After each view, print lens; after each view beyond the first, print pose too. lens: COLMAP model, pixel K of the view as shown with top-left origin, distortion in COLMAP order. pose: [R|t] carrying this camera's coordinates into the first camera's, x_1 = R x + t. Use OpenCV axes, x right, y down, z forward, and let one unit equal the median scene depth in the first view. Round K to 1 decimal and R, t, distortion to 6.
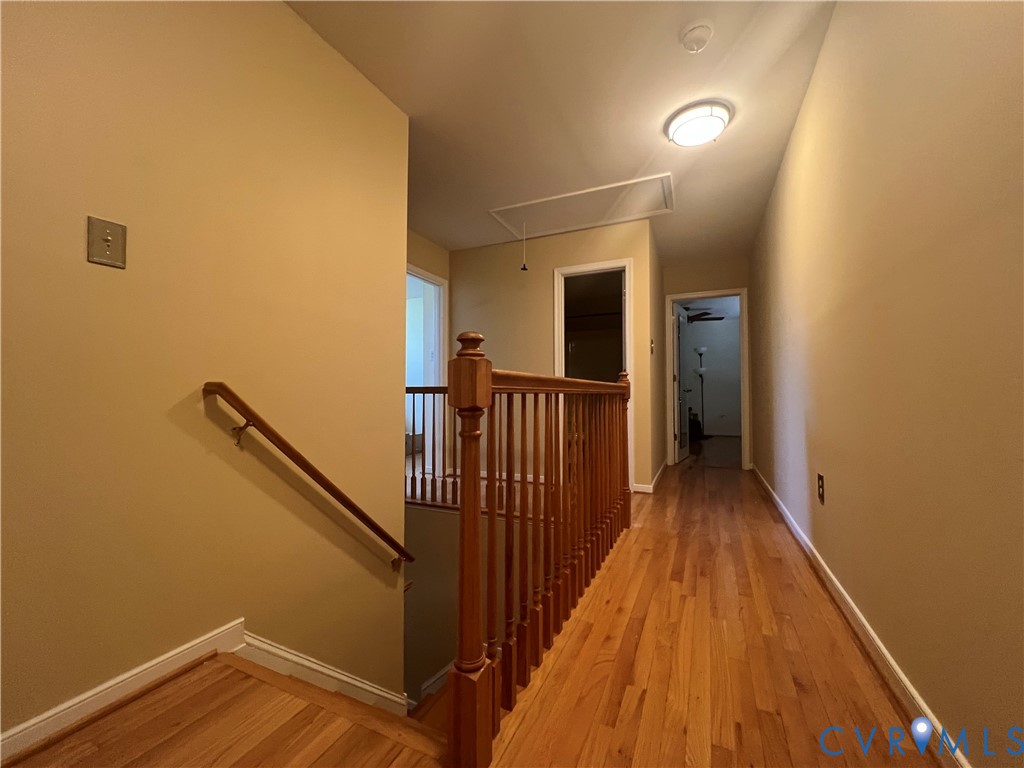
lens RADIAL K [[410.8, 0, 512.7], [0, 410.8, 385.7], [0, 0, 1]] dist [-0.003902, 0.000855]
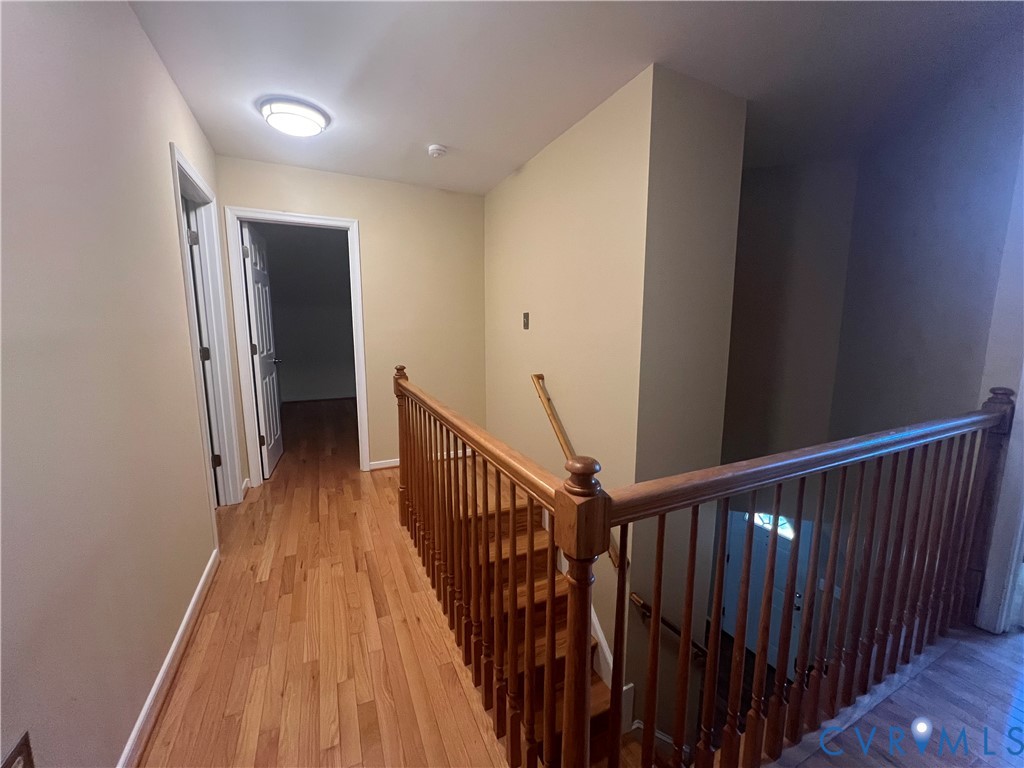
lens RADIAL K [[410.8, 0, 512.5], [0, 410.8, 383.2], [0, 0, 1]] dist [-0.003902, 0.000855]
pose [[-0.634315, 0.107725, -0.765532, 0.901611], [0.012890, 0.991580, 0.128854, -0.212366], [0.772967, 0.071866, -0.630363, 1.999363]]
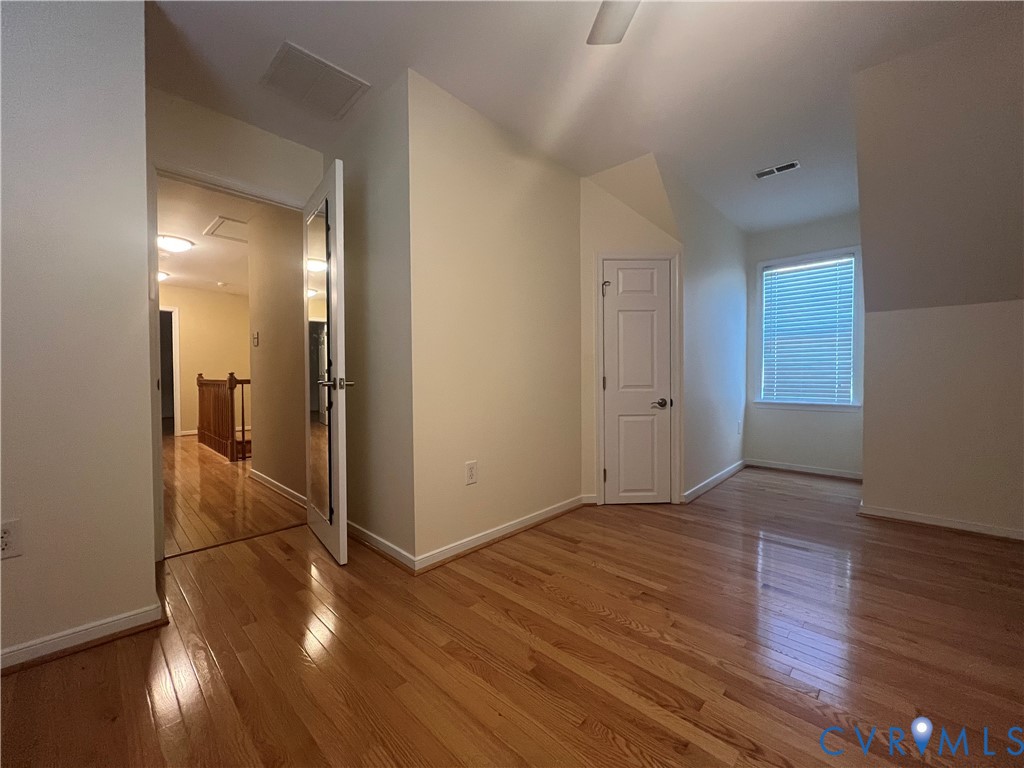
lens RADIAL K [[410.8, 0, 512.3], [0, 410.8, 383.9], [0, 0, 1]] dist [-0.003902, 0.000855]
pose [[-0.320565, 0.023331, -0.946939, 2.640671], [0.022436, 0.999603, 0.017033, 0.021064], [0.946961, -0.015785, -0.320961, 4.634270]]
